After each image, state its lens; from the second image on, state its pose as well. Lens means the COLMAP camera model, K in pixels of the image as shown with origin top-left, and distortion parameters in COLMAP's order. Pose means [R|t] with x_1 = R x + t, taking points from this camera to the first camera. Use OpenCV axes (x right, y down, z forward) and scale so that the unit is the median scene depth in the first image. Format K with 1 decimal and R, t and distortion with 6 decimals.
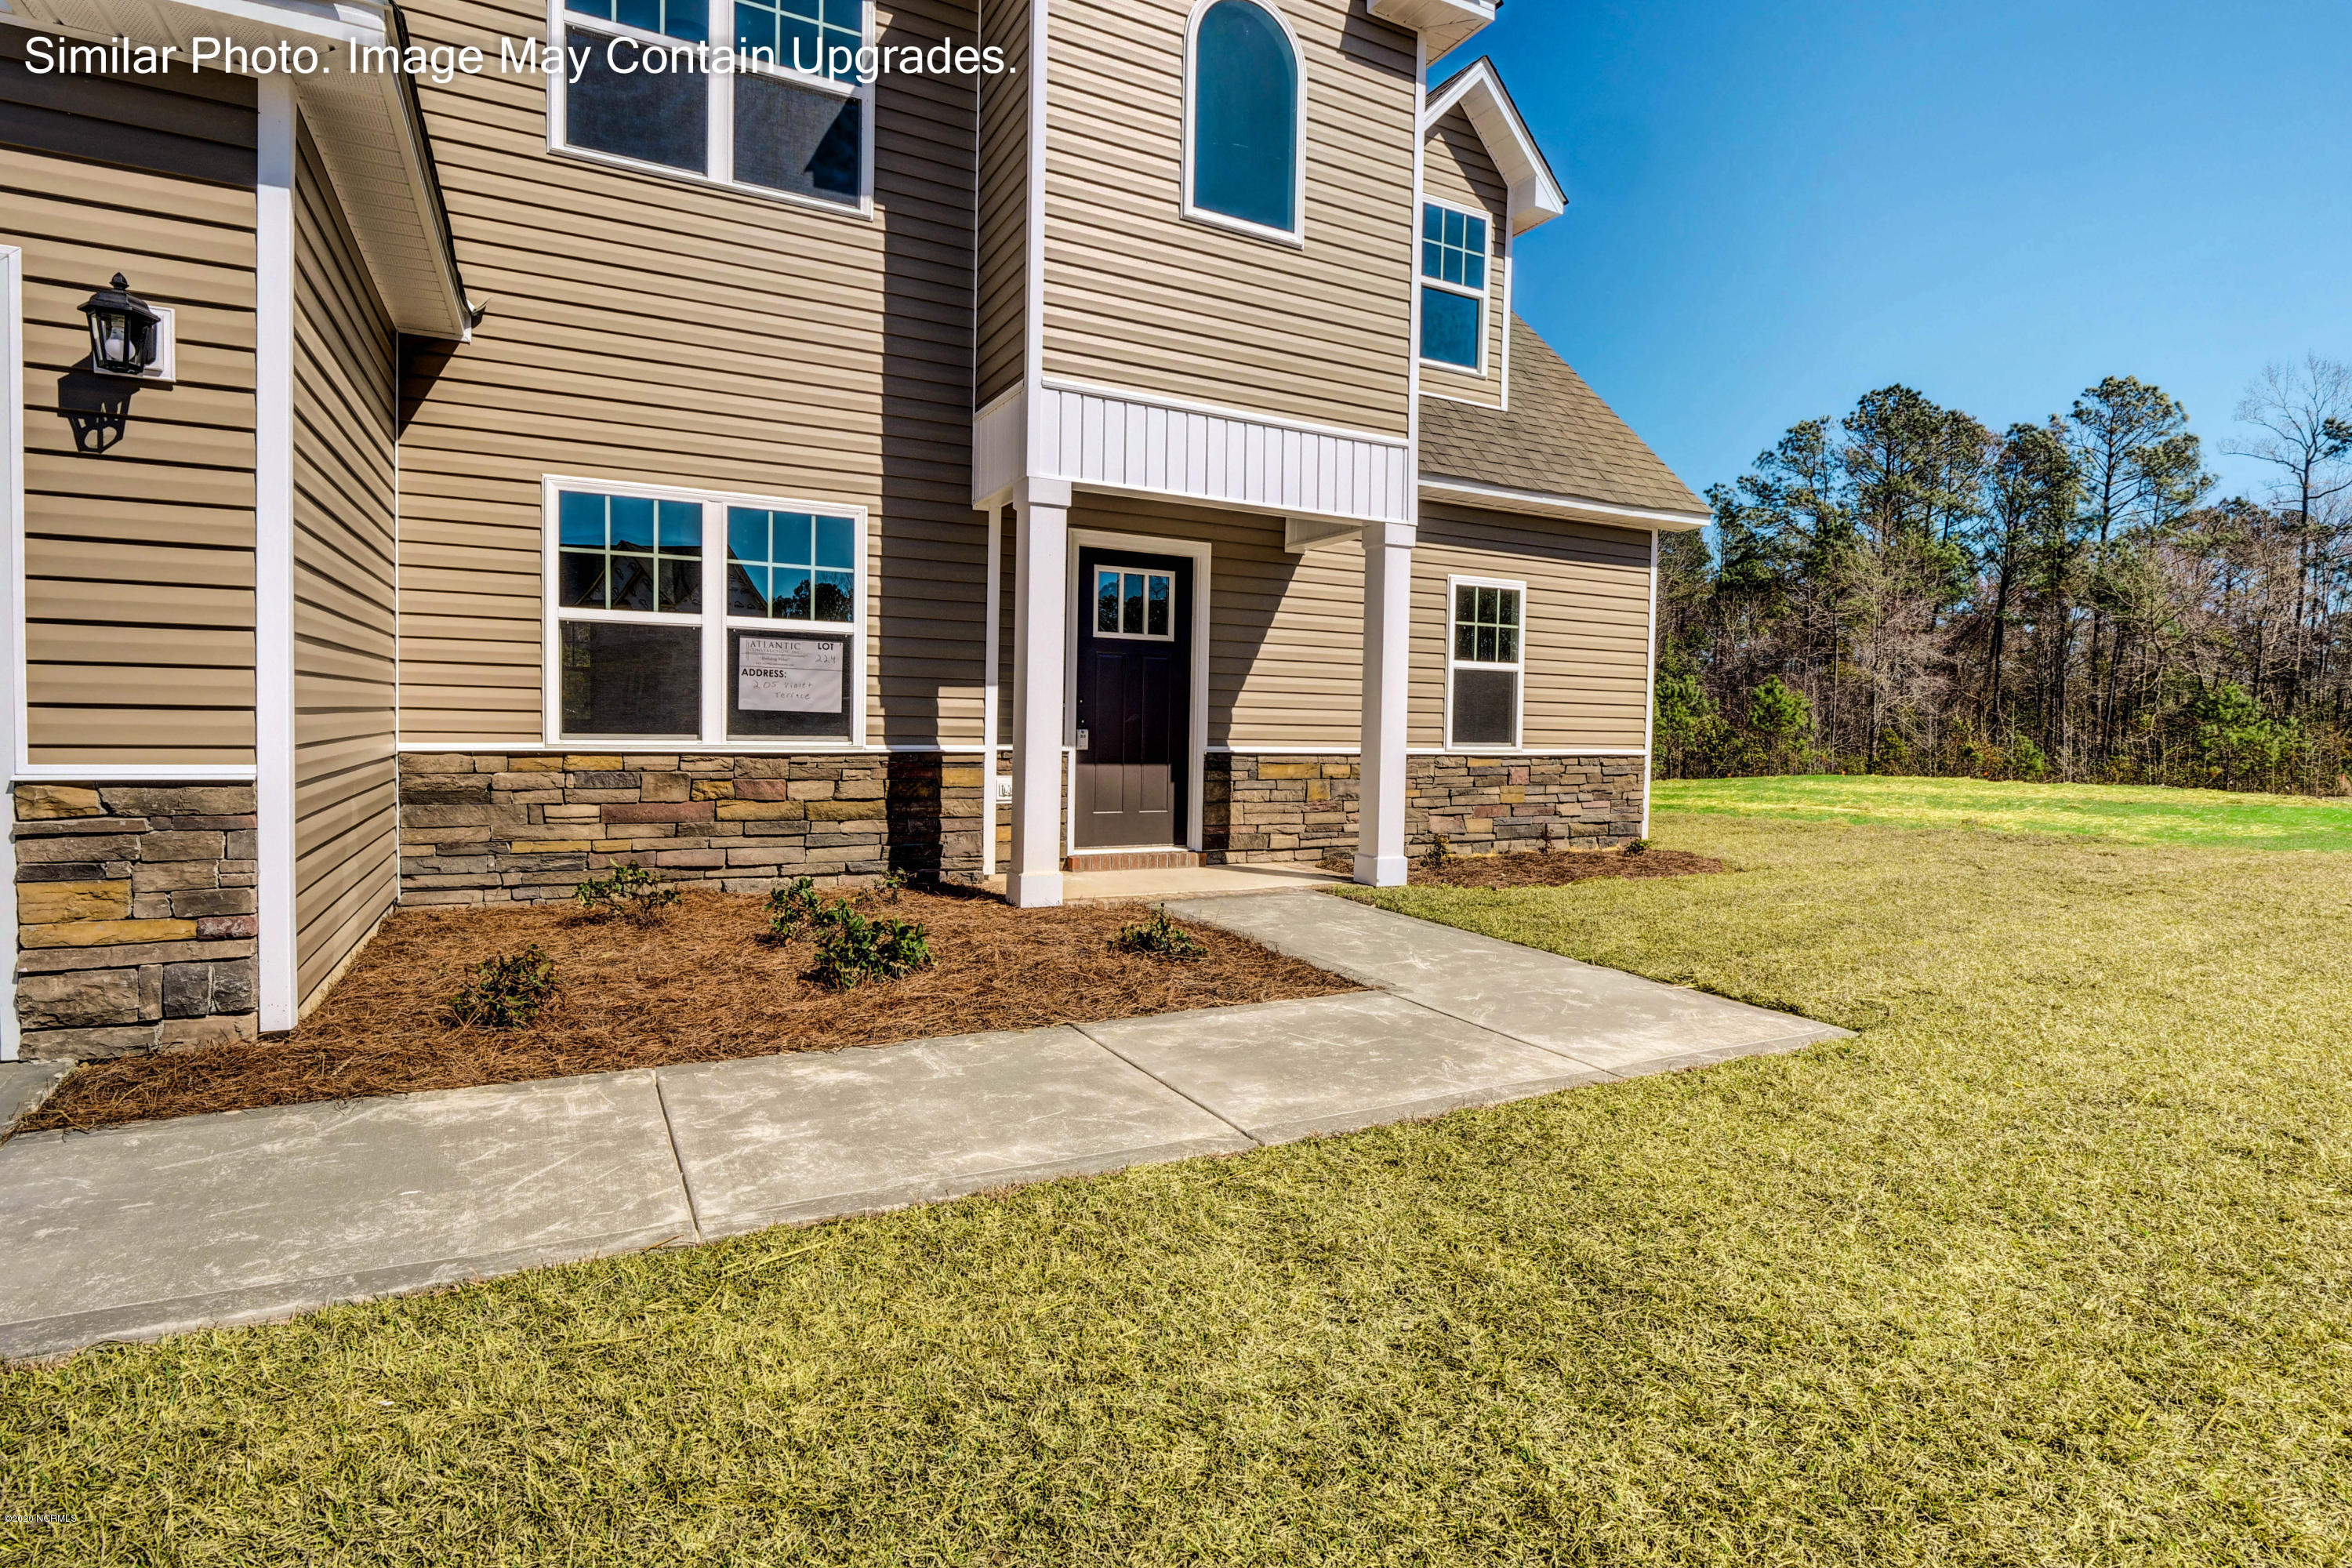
lens RADIAL K [[1156.5, 0, 1187.1], [0, 1156.5, 772.8], [0, 0, 1]] dist [-0.013868, -0.000359]
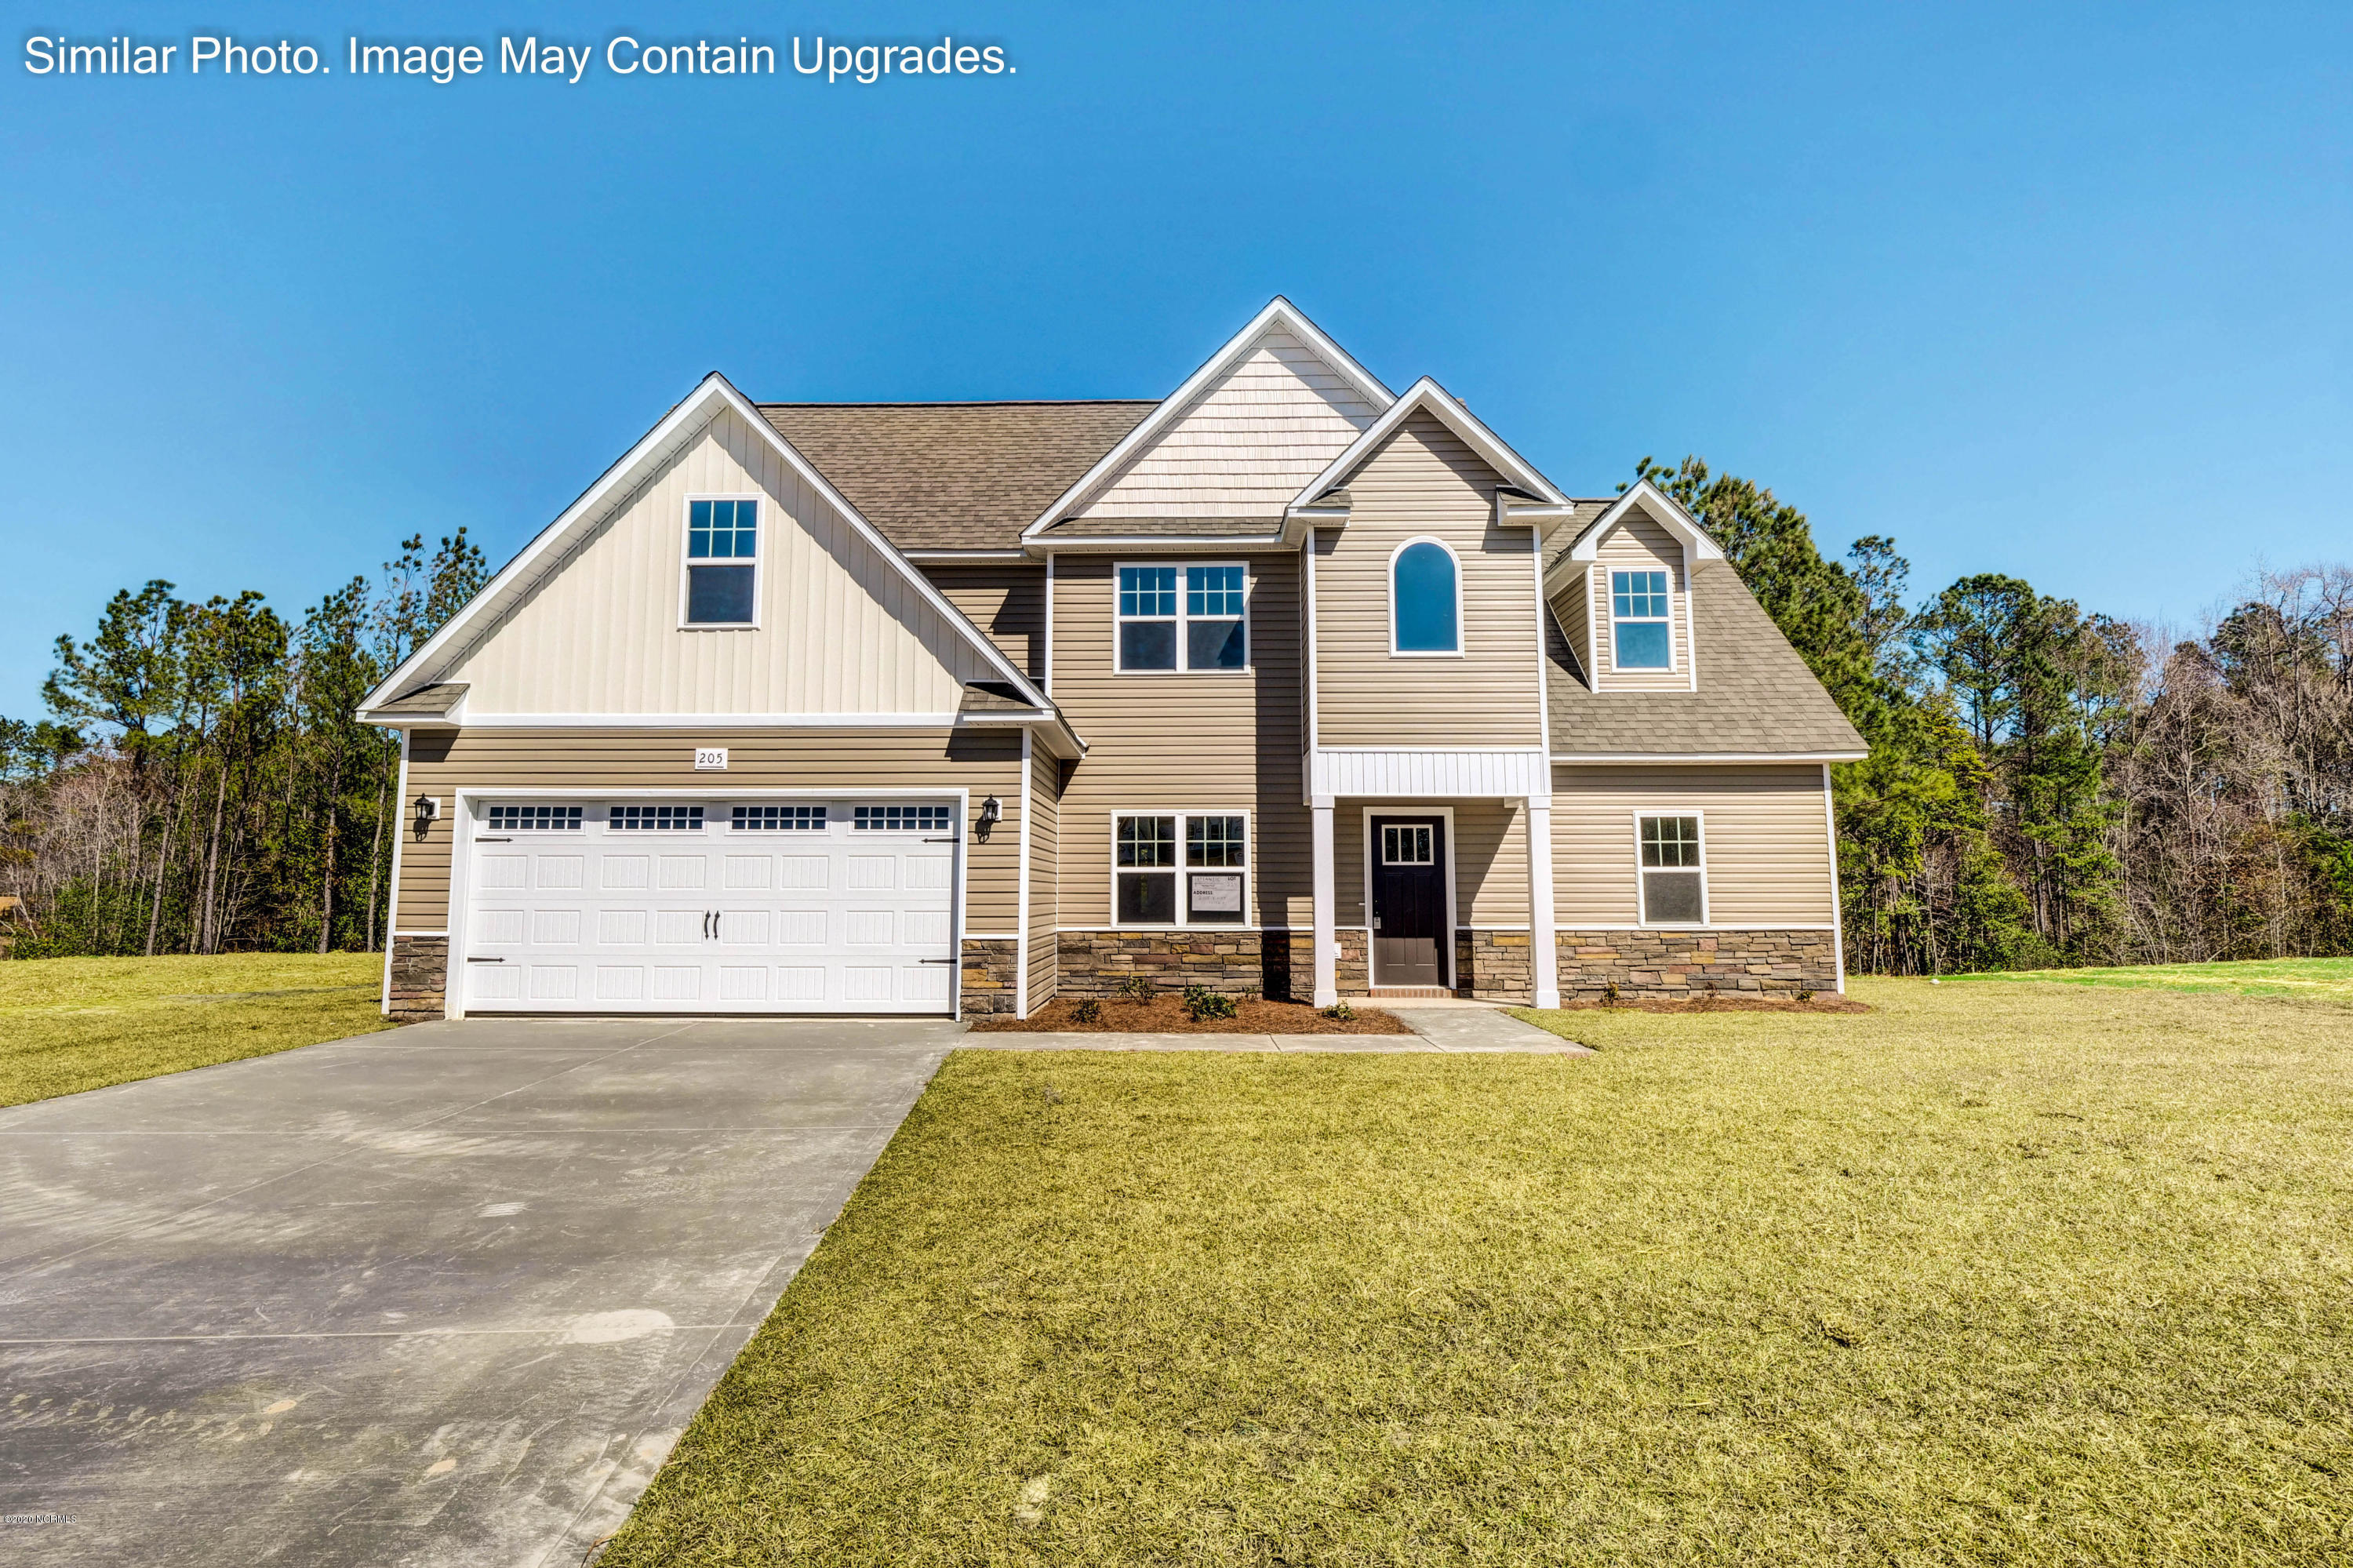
lens RADIAL K [[1157.1, 0, 1174.1], [0, 1157.1, 785.3], [0, 0, 1]] dist [-0.013868, -0.000359]
pose [[0.874229, -0.066882, -0.480885, 0.584283], [-0.004106, 0.989412, -0.145073, 0.024471], [0.485496, 0.128801, 0.864698, -0.831302]]
